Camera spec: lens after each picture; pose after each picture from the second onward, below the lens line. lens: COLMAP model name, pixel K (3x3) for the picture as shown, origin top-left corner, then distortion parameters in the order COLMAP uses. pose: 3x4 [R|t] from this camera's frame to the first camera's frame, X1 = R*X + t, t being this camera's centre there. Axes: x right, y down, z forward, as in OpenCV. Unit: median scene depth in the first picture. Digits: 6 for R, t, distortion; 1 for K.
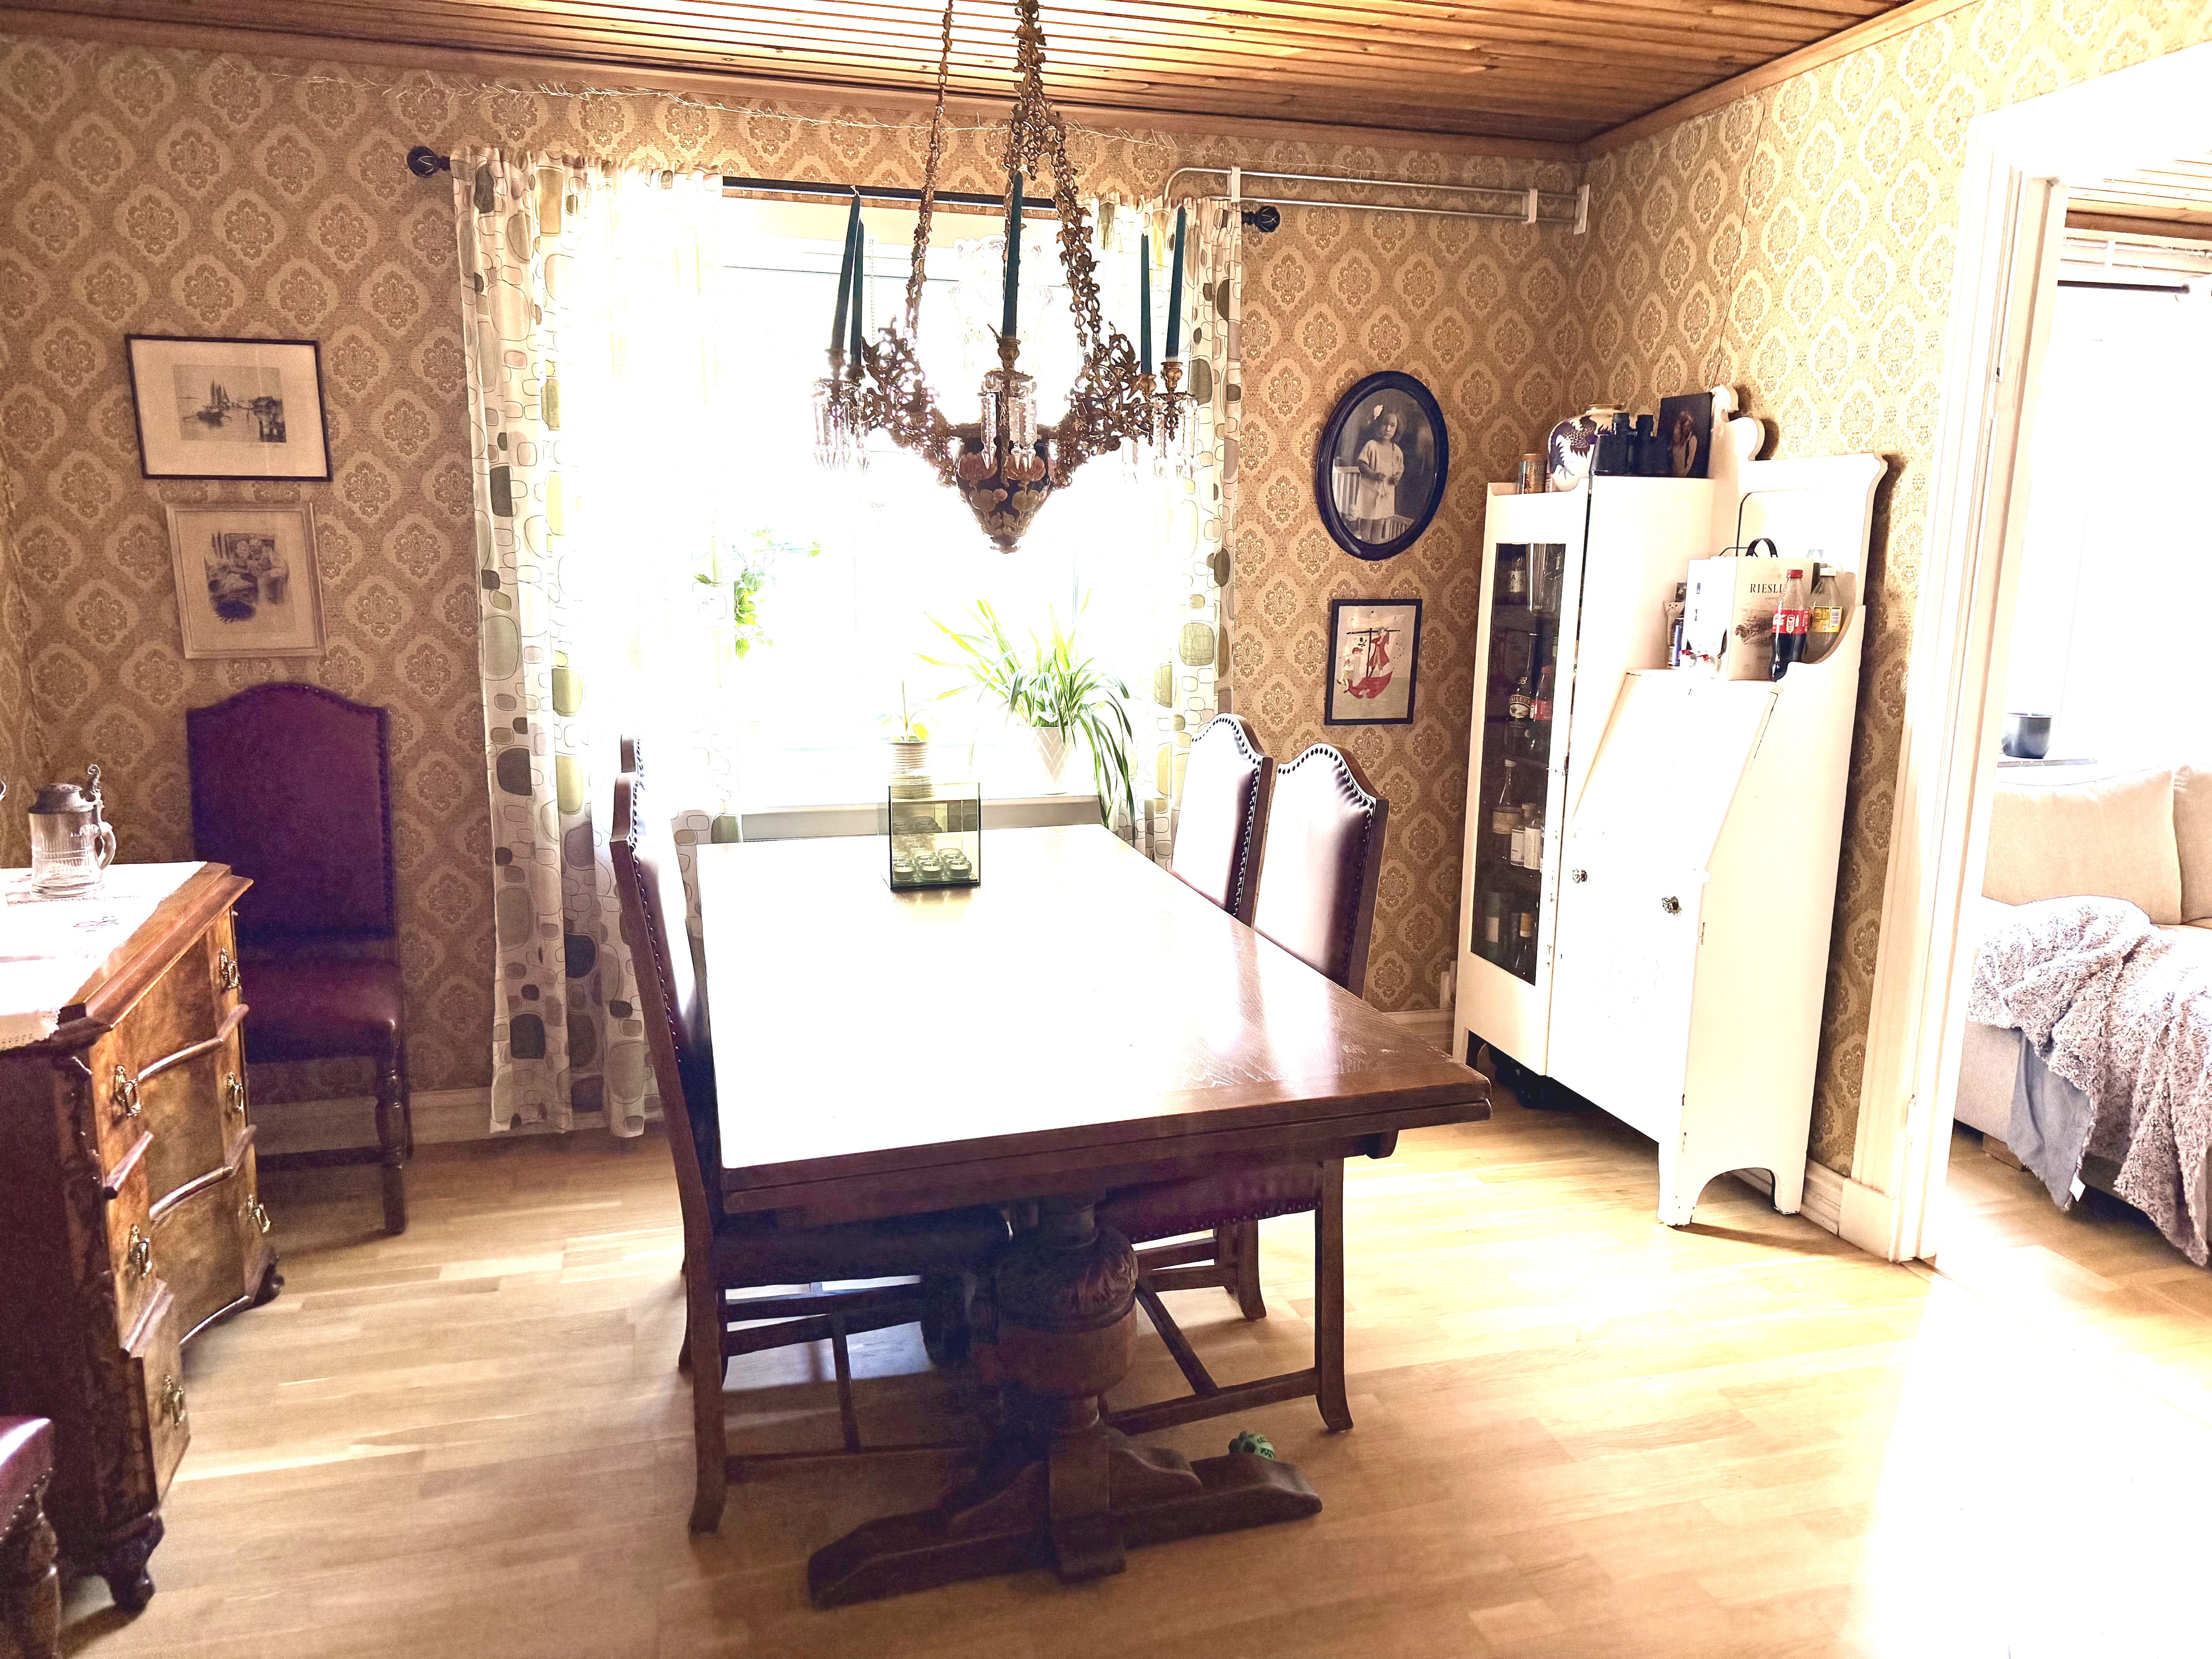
lens RADIAL K [[1554.8, 0, 1095.5], [0, 1554.8, 825.9], [0, 0, 1]] dist [-0.000986, 0.001414]
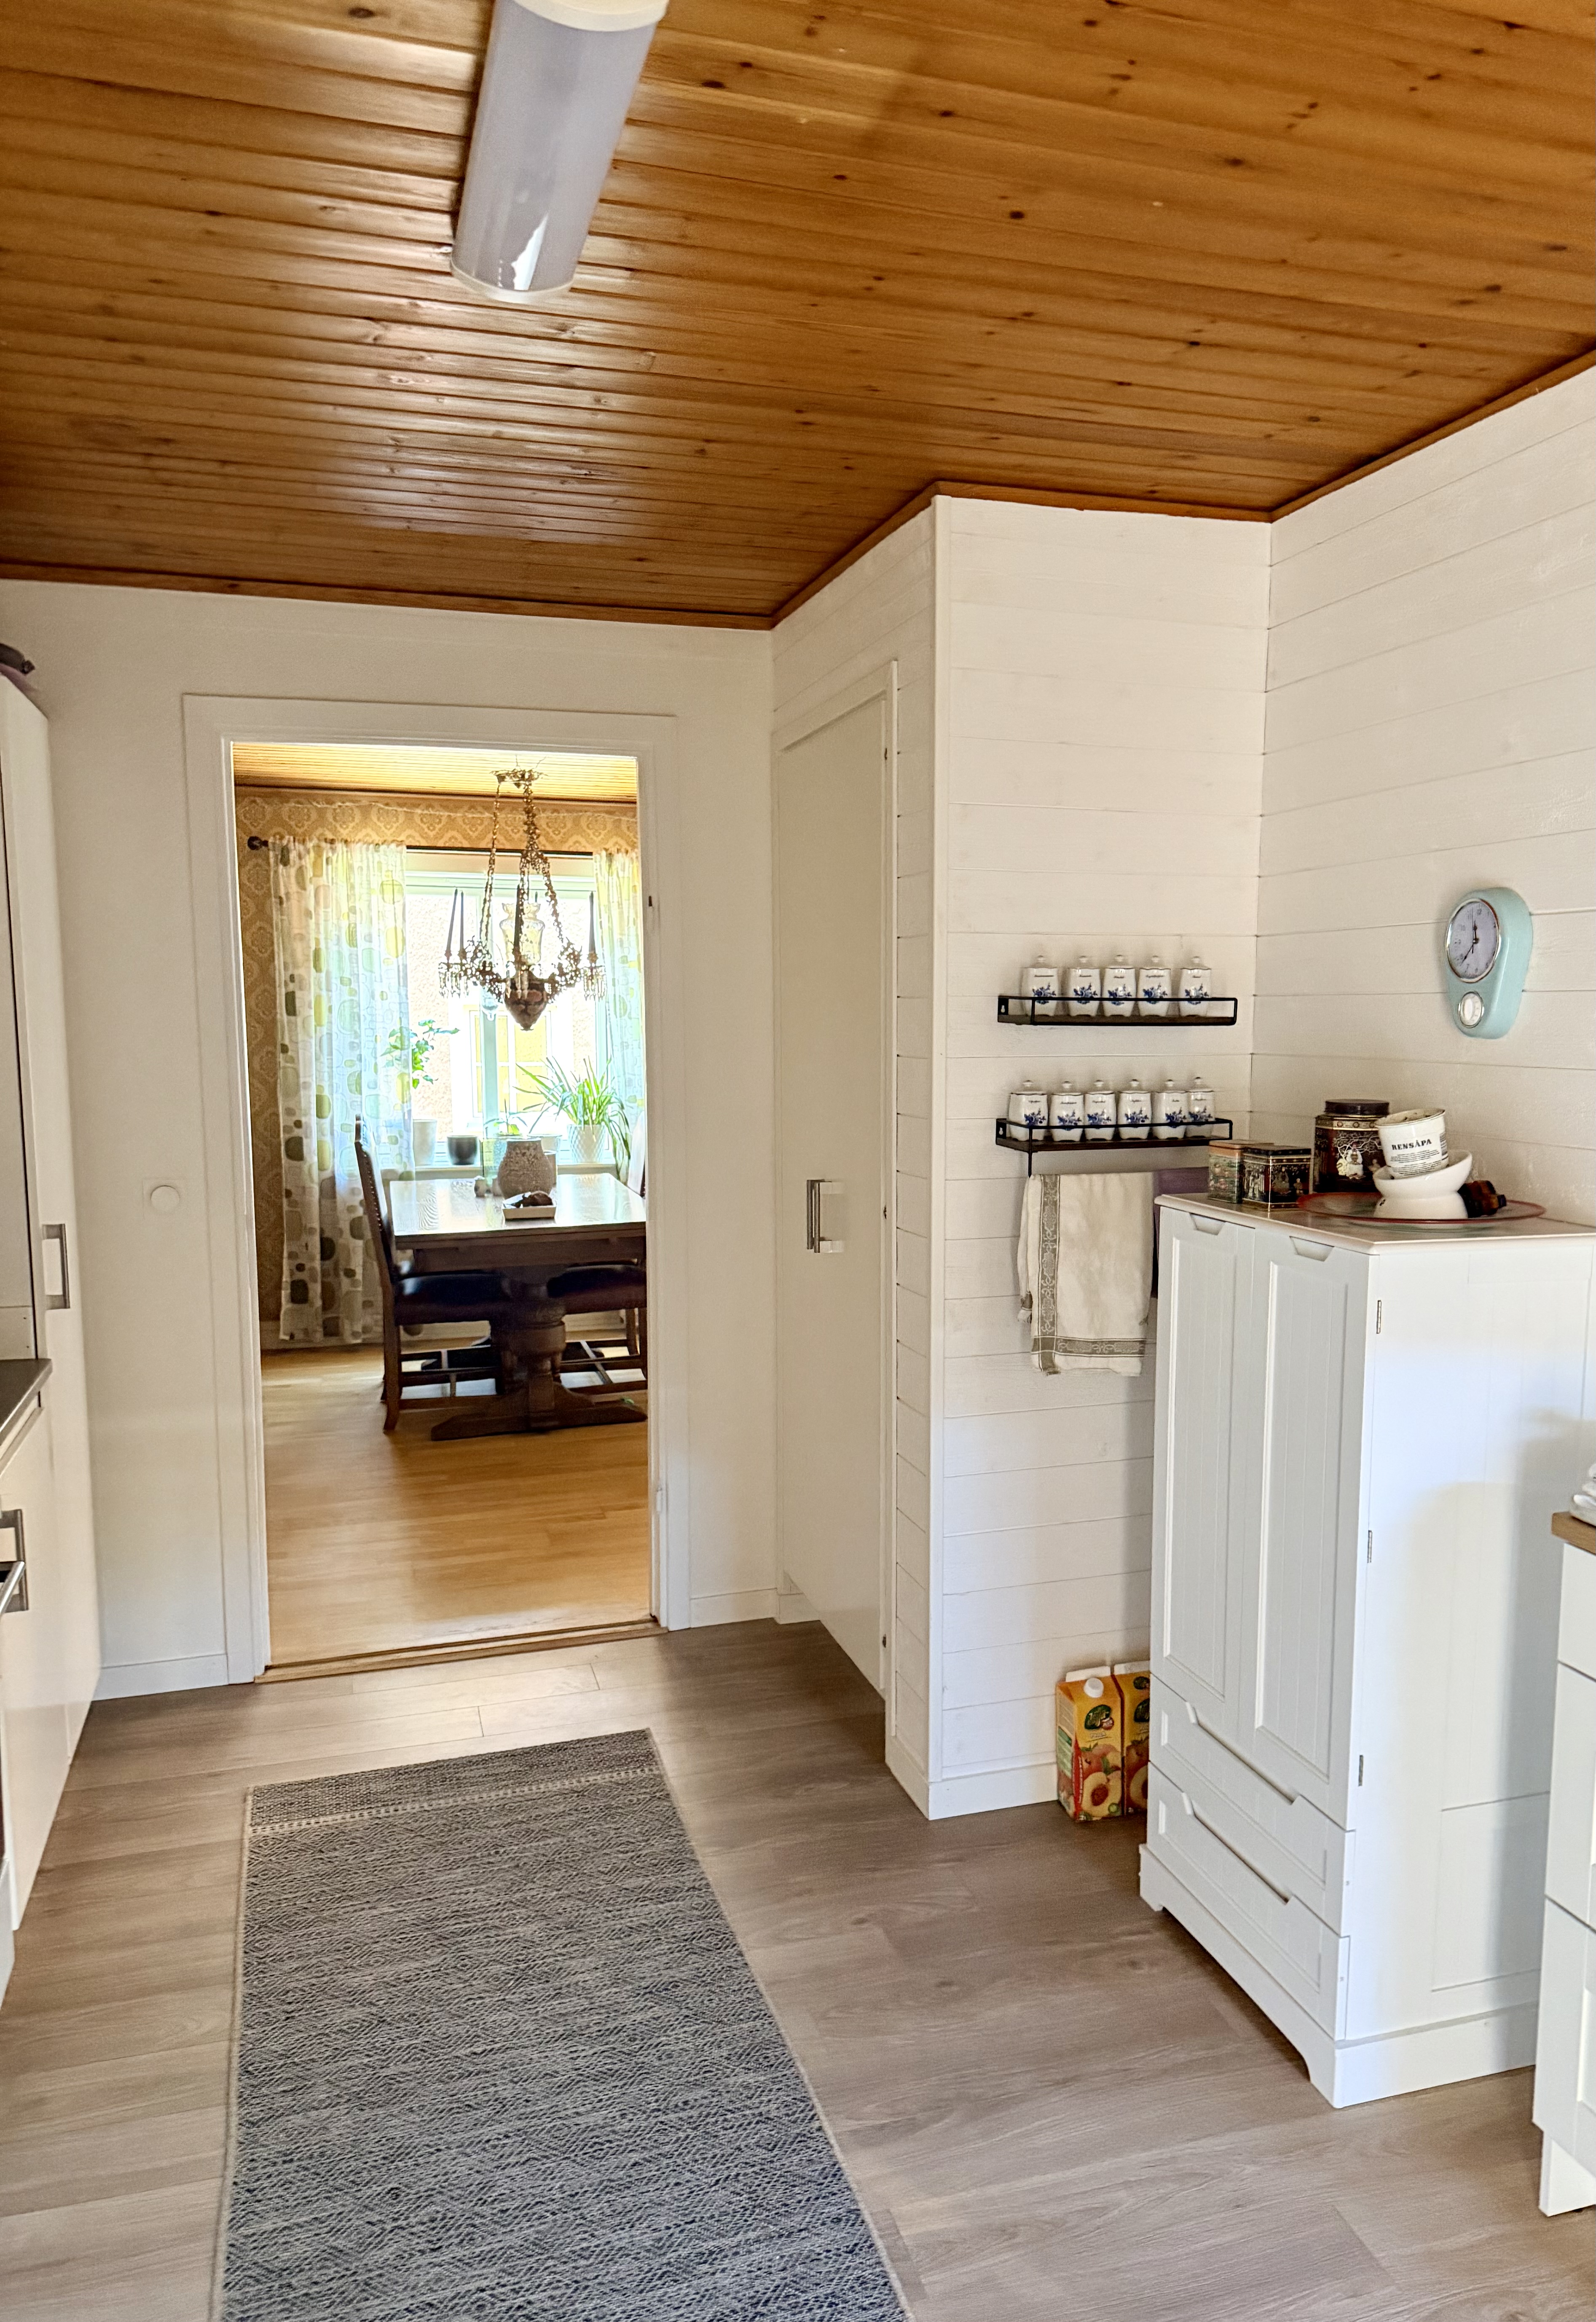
lens RADIAL K [[1714.3, 0, 899.6], [0, 1714.3, 1203.0], [0, 0, 1]] dist [0.033158, -0.004397]
pose [[0.999492, -0.014401, 0.028447, 0.311556], [0.016595, 0.996782, -0.078430, 0.212732], [-0.027226, 0.078862, 0.996514, -1.134884]]
